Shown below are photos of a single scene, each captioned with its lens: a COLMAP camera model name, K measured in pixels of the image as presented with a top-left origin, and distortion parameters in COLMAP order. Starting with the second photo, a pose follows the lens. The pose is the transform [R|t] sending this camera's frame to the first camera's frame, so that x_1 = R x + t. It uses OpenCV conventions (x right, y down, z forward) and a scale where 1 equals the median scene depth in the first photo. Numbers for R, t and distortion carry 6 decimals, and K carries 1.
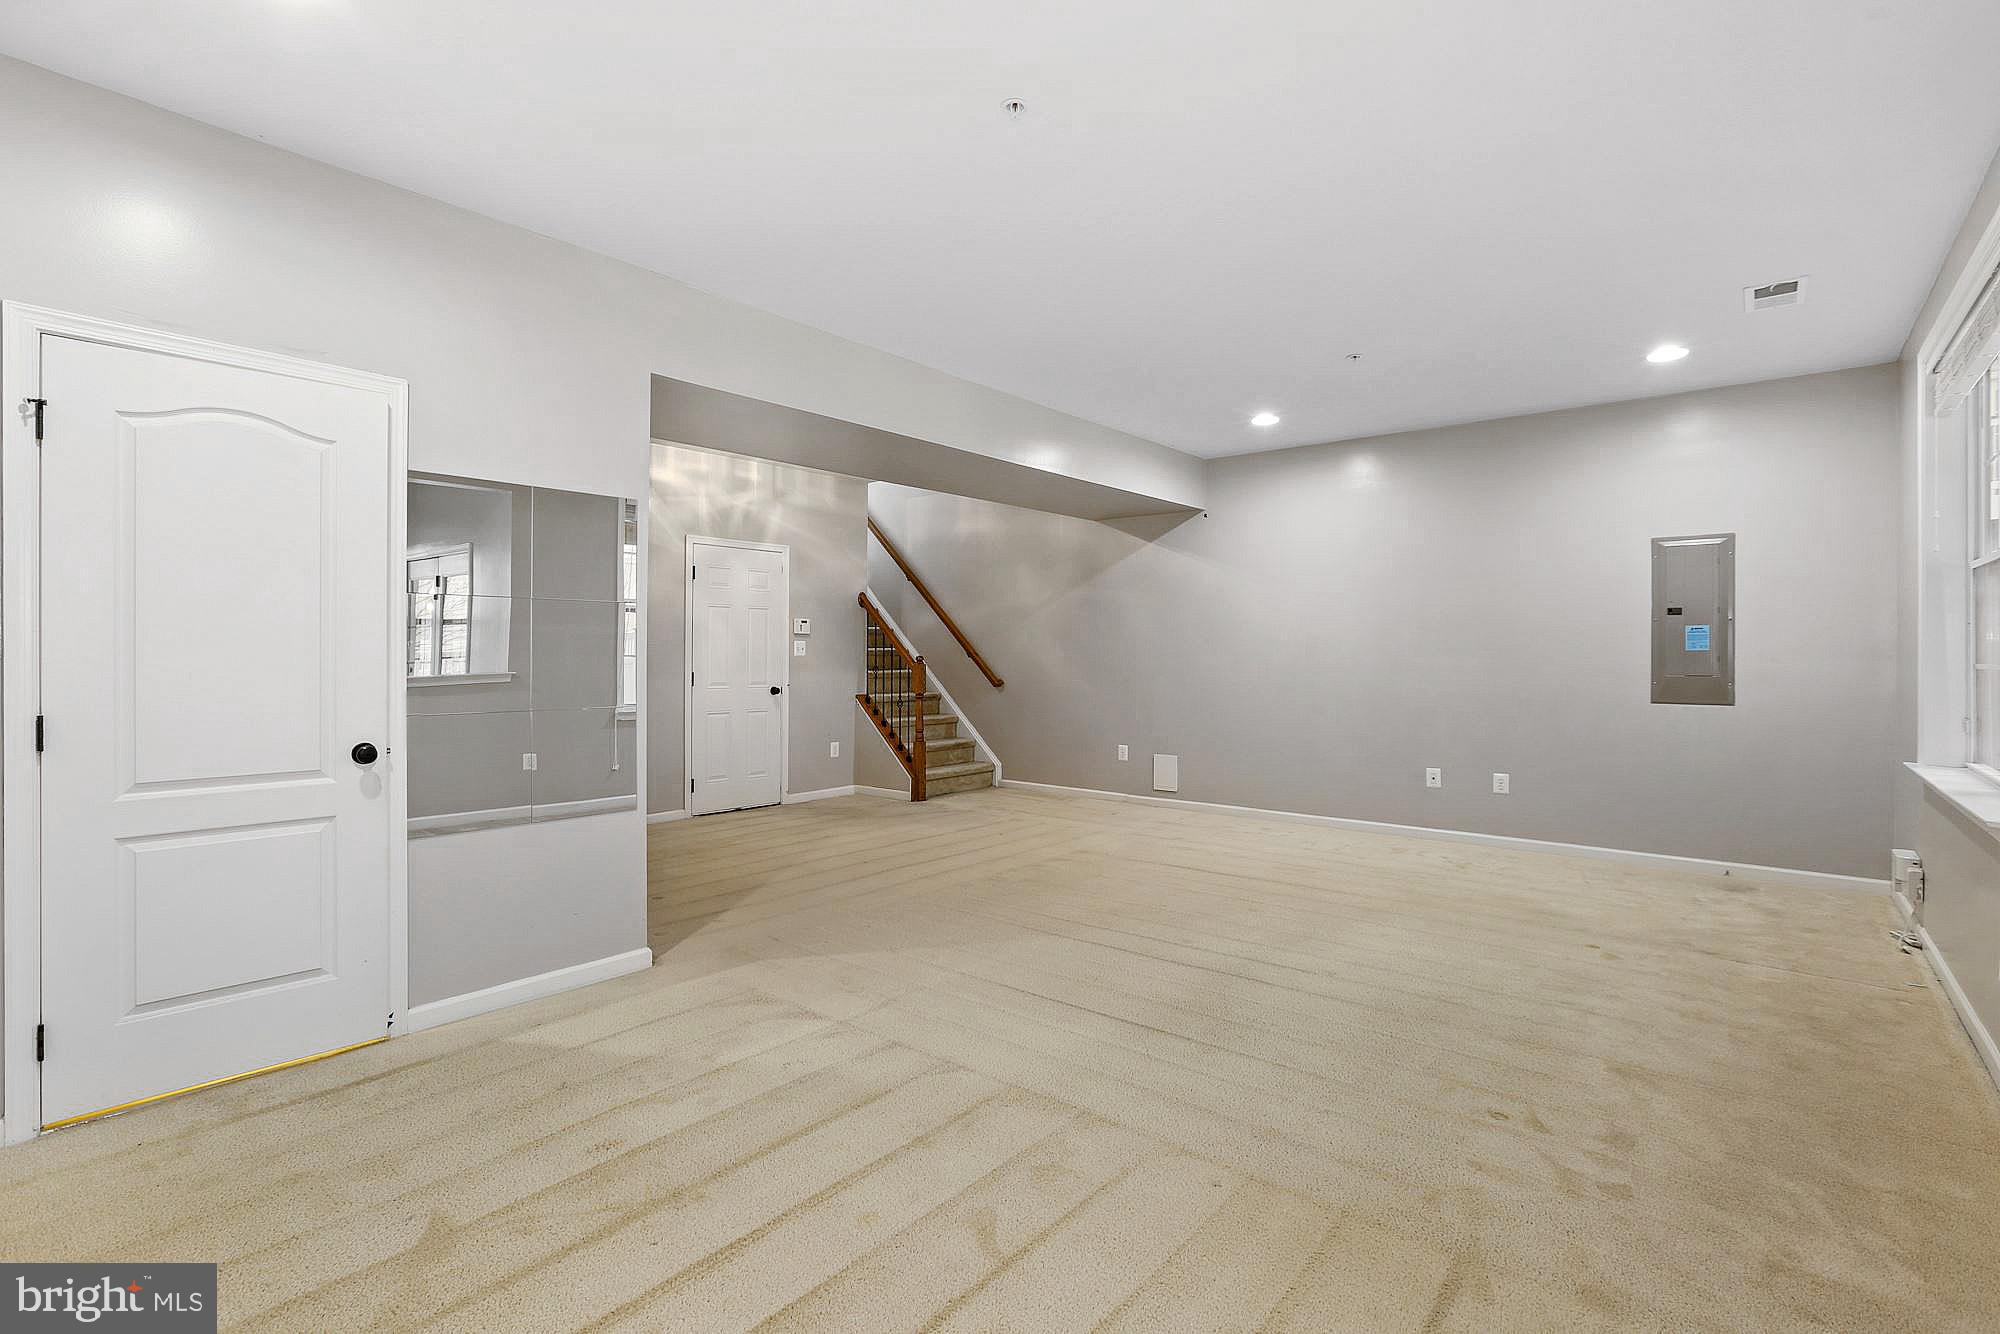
lens RADIAL K [[911.5, 0, 996.5], [0, 911.5, 655.0], [0, 0, 1]] dist [-0.034698, 0.011341]
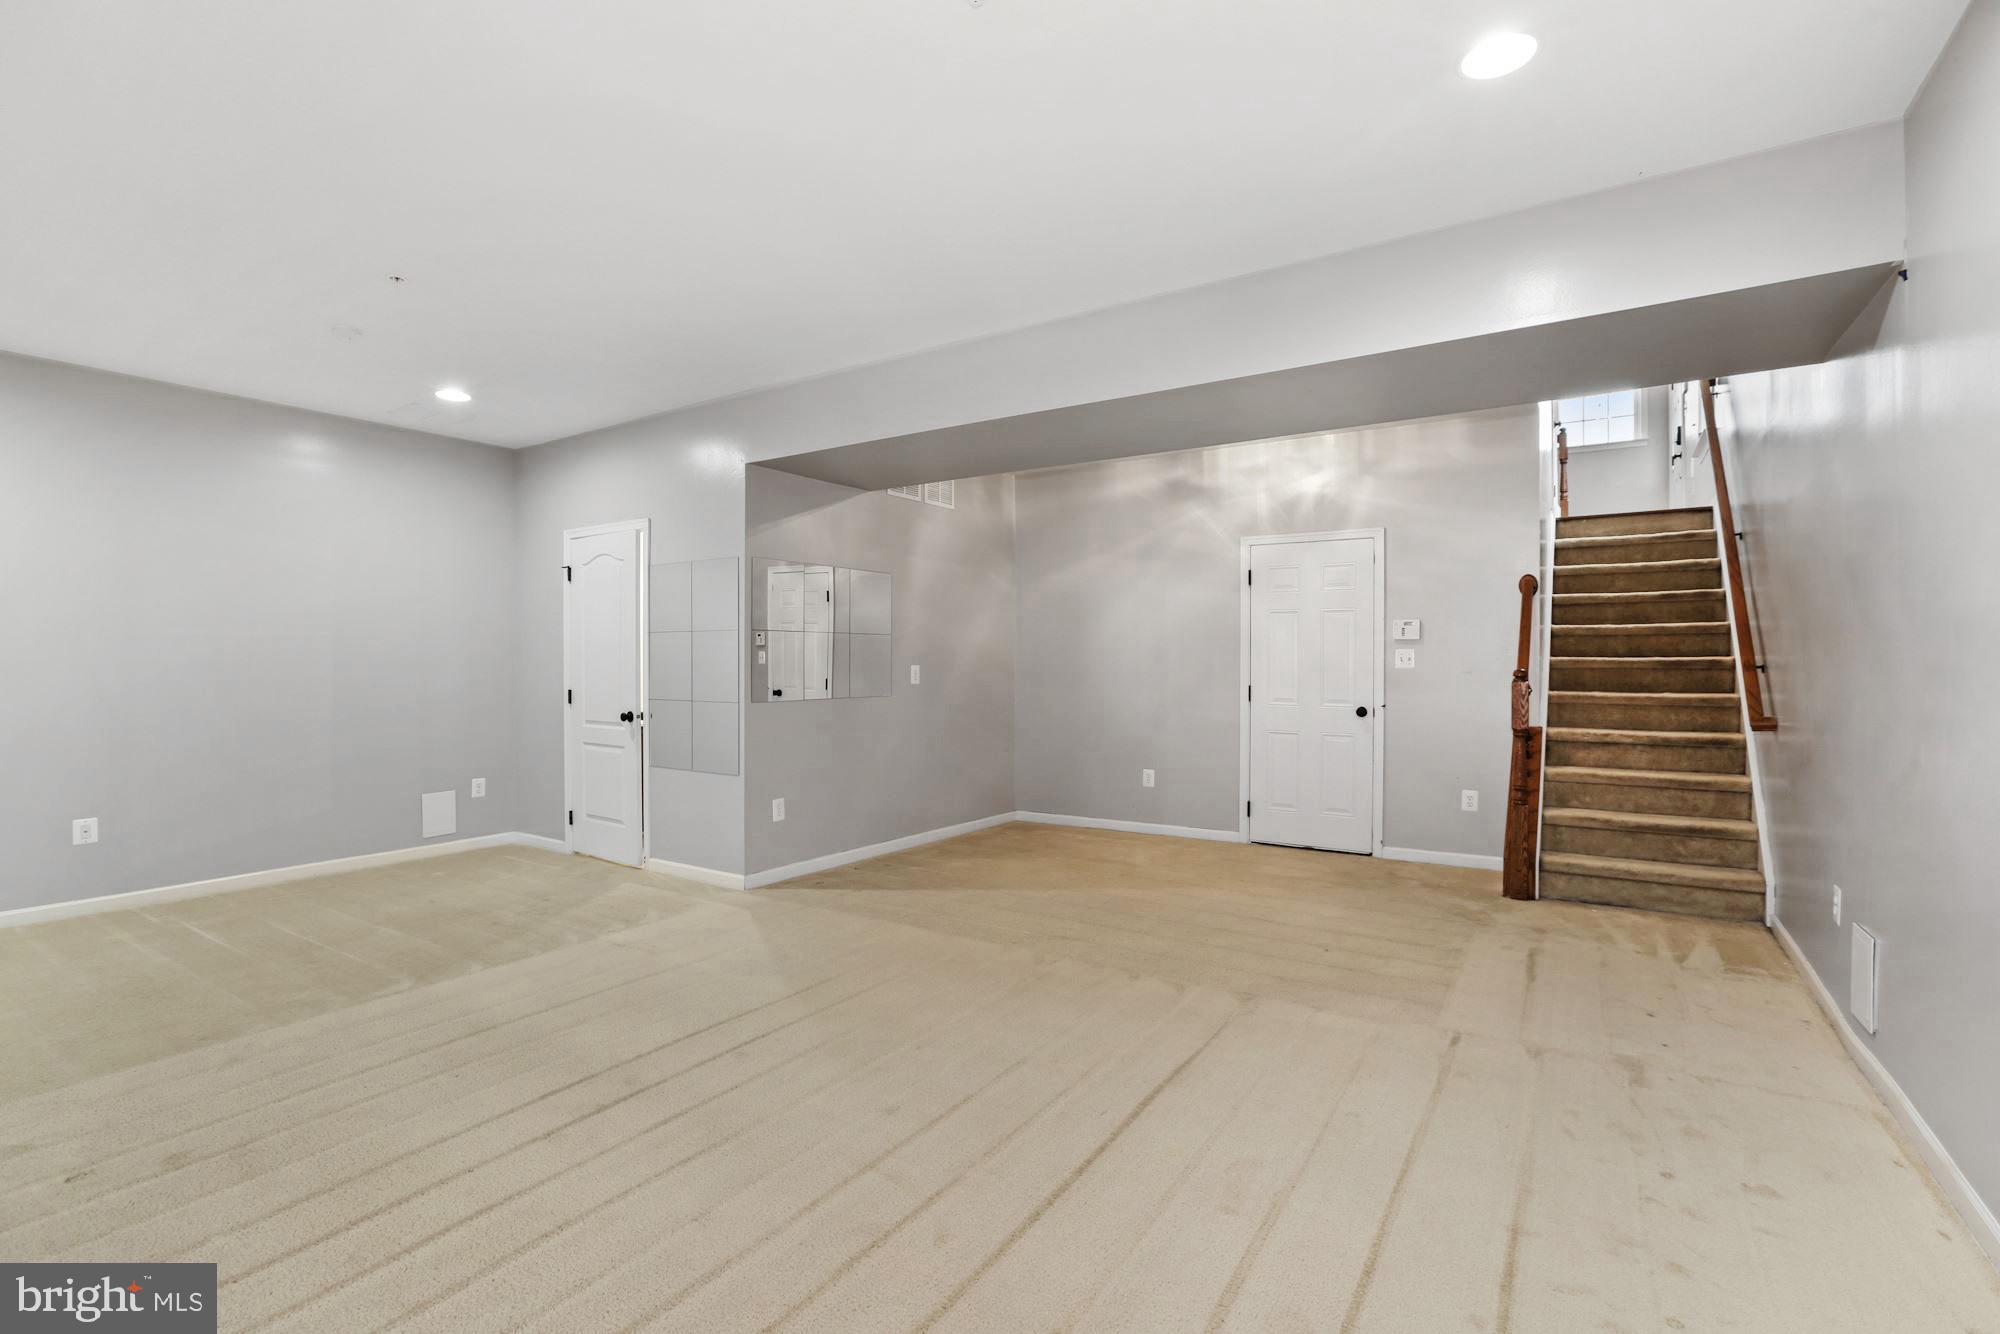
lens RADIAL K [[911.5, 0, 996.5], [0, 911.5, 655.0], [0, 0, 1]] dist [-0.034698, 0.011341]
pose [[0.131665, -0.007062, -0.991269, 0.523786], [-0.002468, 0.999969, -0.007452, -0.004069], [0.991291, 0.003428, 0.131643, 0.594960]]
